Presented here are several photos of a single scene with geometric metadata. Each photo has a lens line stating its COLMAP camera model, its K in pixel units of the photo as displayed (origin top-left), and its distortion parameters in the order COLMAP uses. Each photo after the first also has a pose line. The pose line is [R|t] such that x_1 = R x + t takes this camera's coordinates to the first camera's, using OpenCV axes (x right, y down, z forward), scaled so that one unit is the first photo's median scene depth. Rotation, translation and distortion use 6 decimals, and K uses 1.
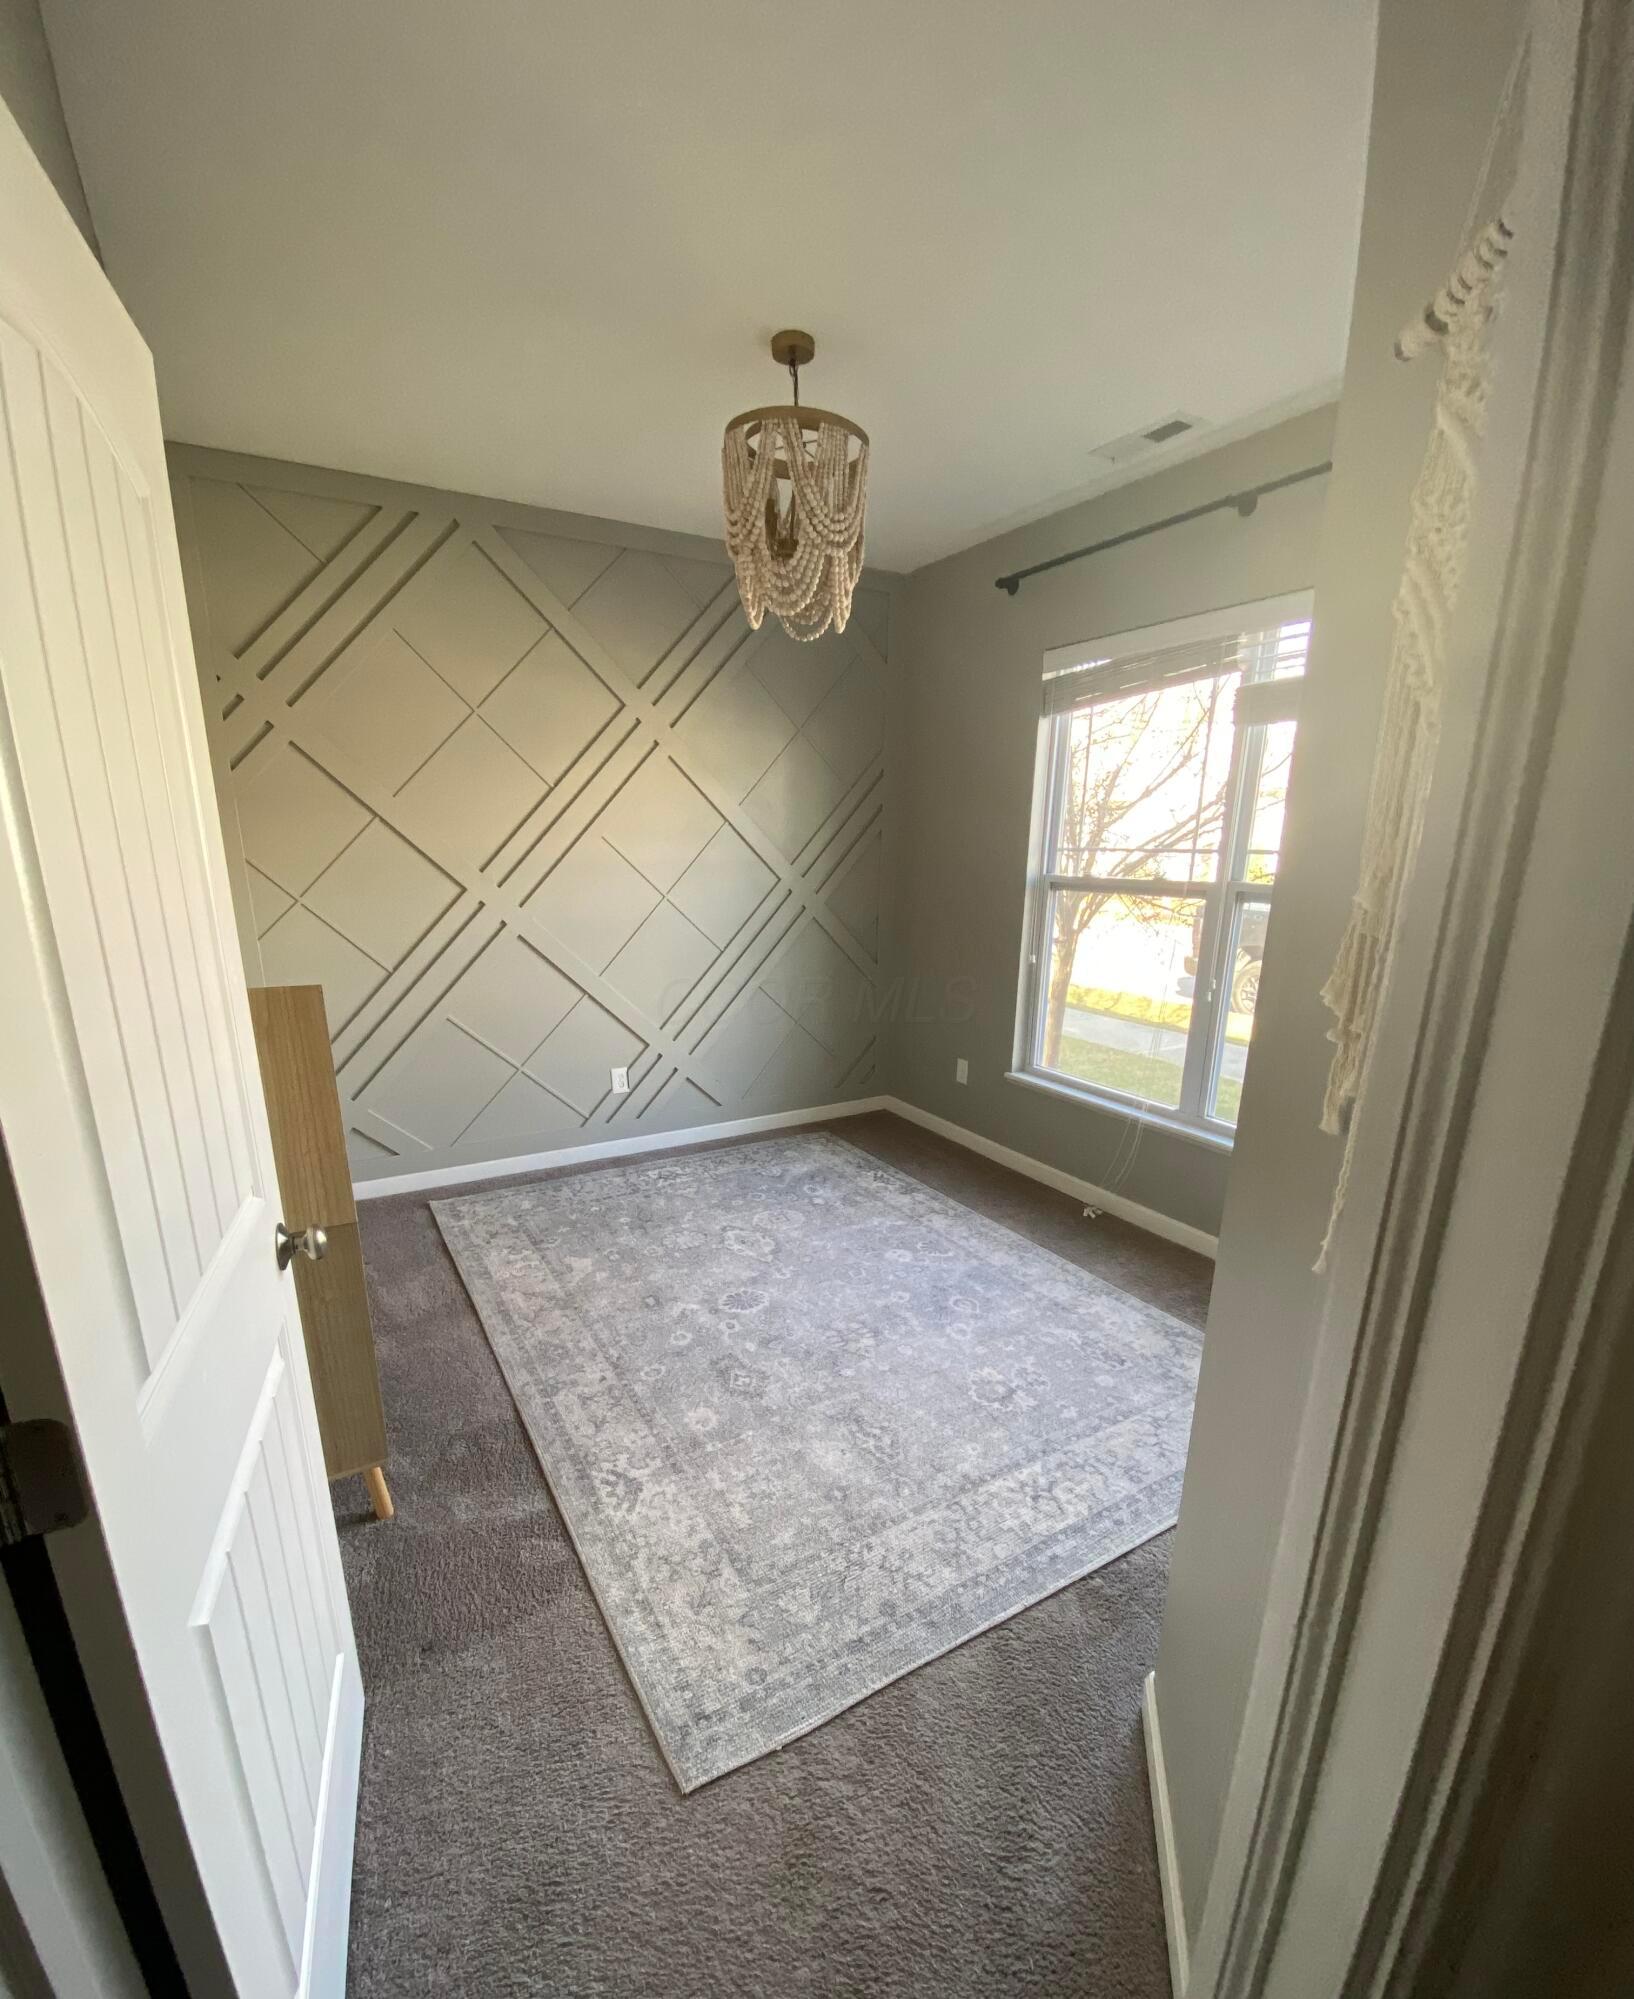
lens RADIAL K [[874.8, 0, 852.6], [0, 874.8, 1068.9], [0, 0, 1]] dist [0.018107, -0.001983]
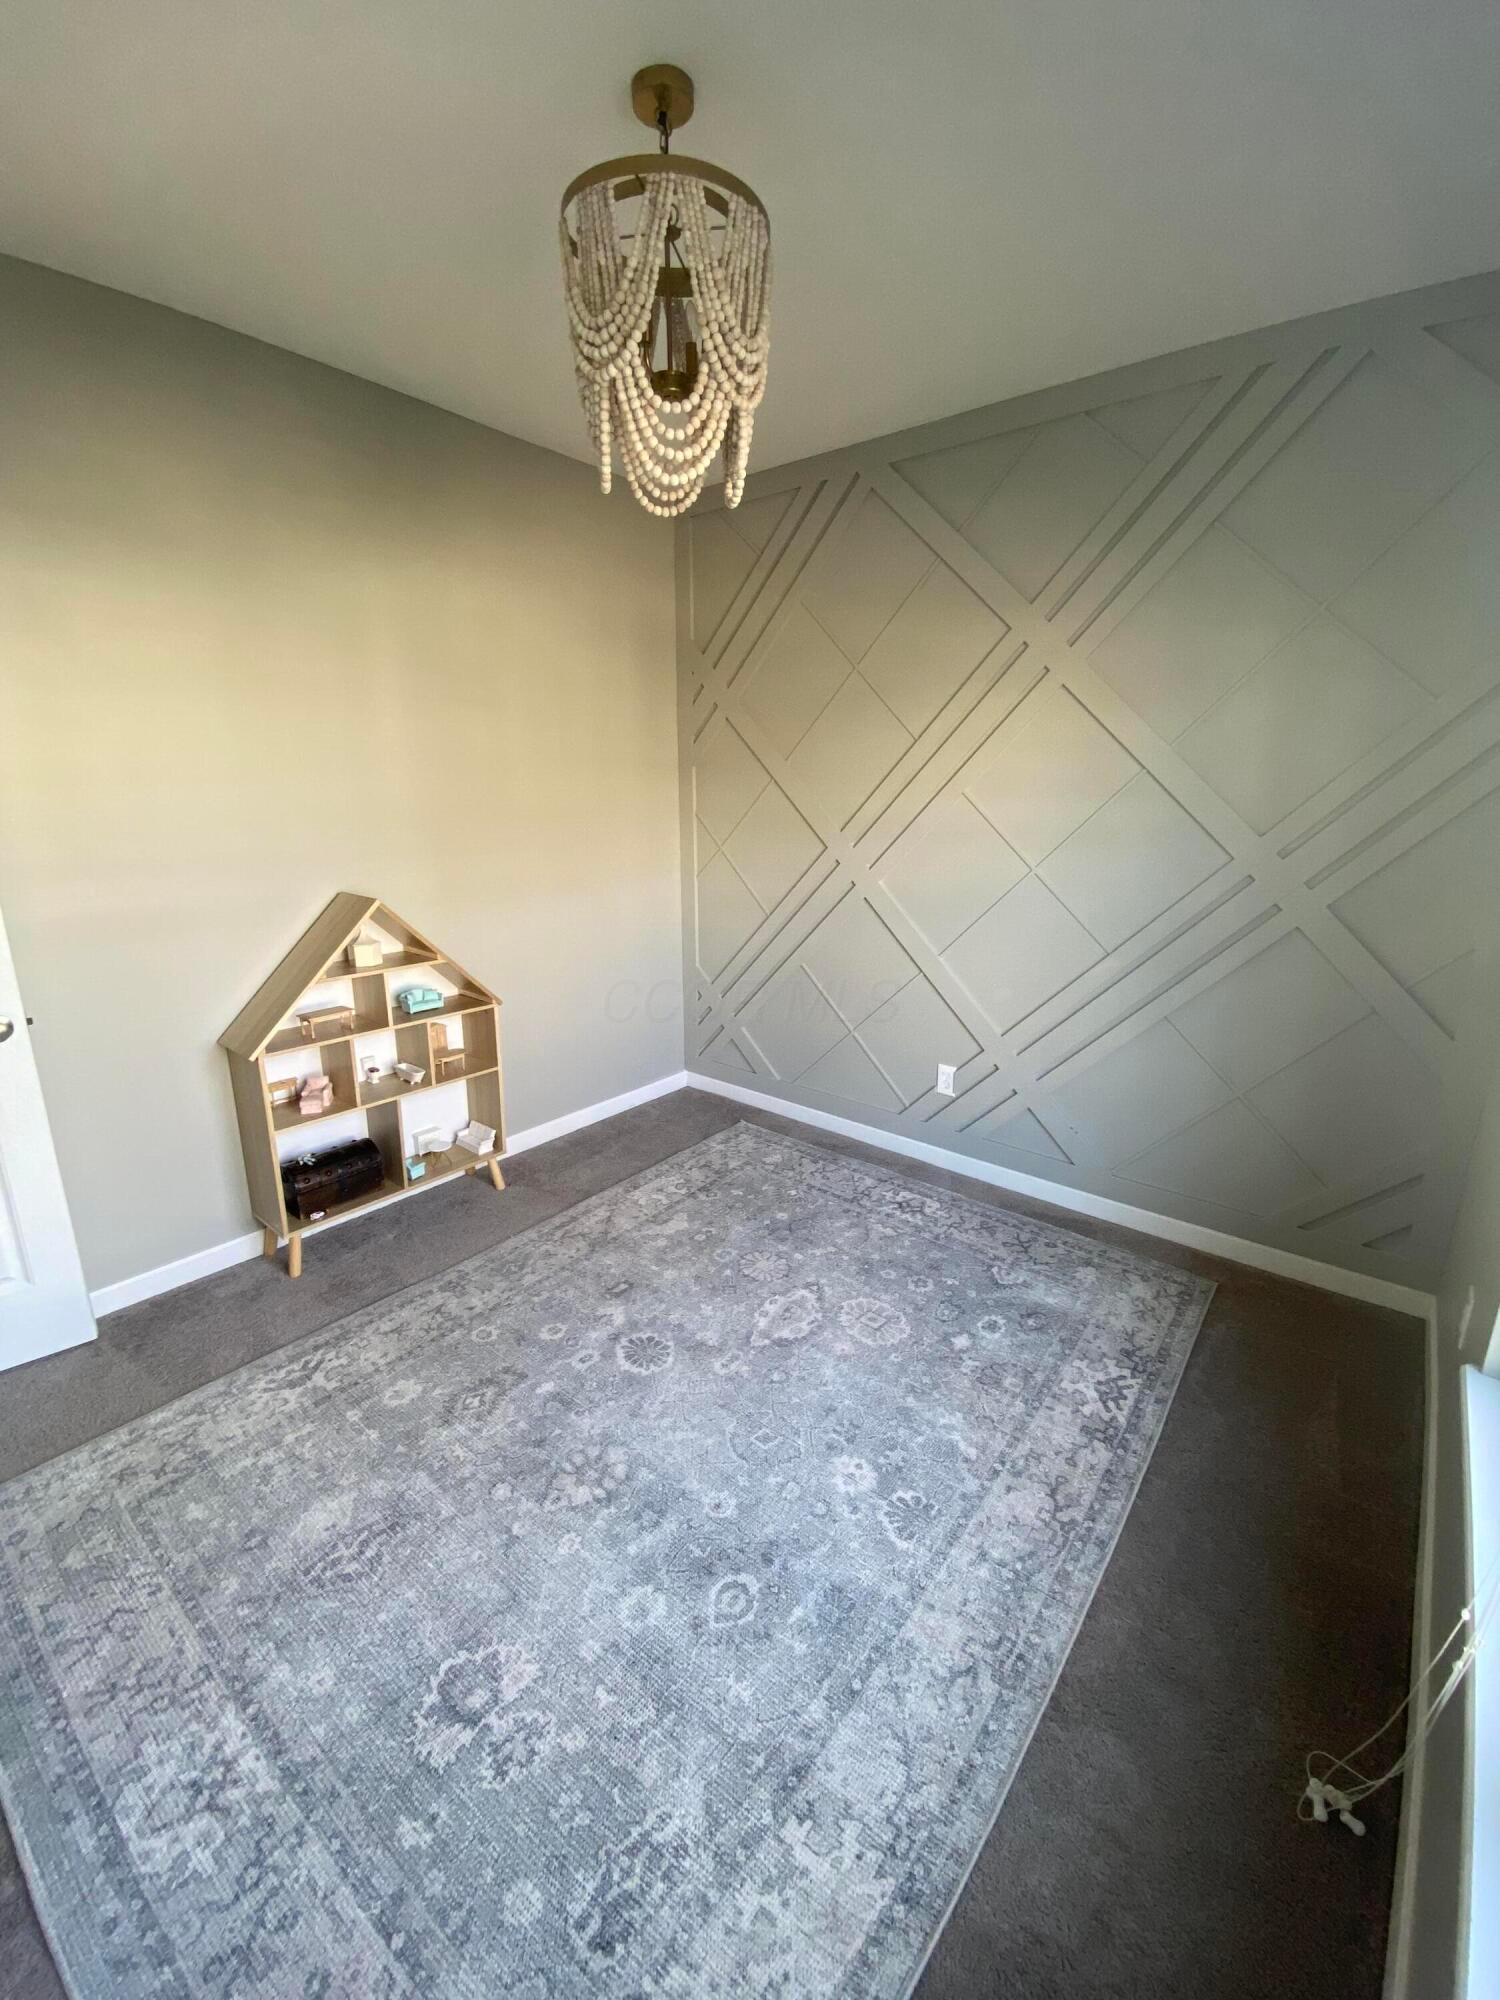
lens RADIAL K [[818.2, 0, 728.5], [0, 818.2, 1008.7], [0, 0, 1]] dist [0.002123, -0.013646]
pose [[0.321804, 0.251154, -0.912888, 0.629064], [-0.245365, 0.953358, 0.175794, -0.239026], [0.914461, 0.167420, 0.368419, 0.884063]]
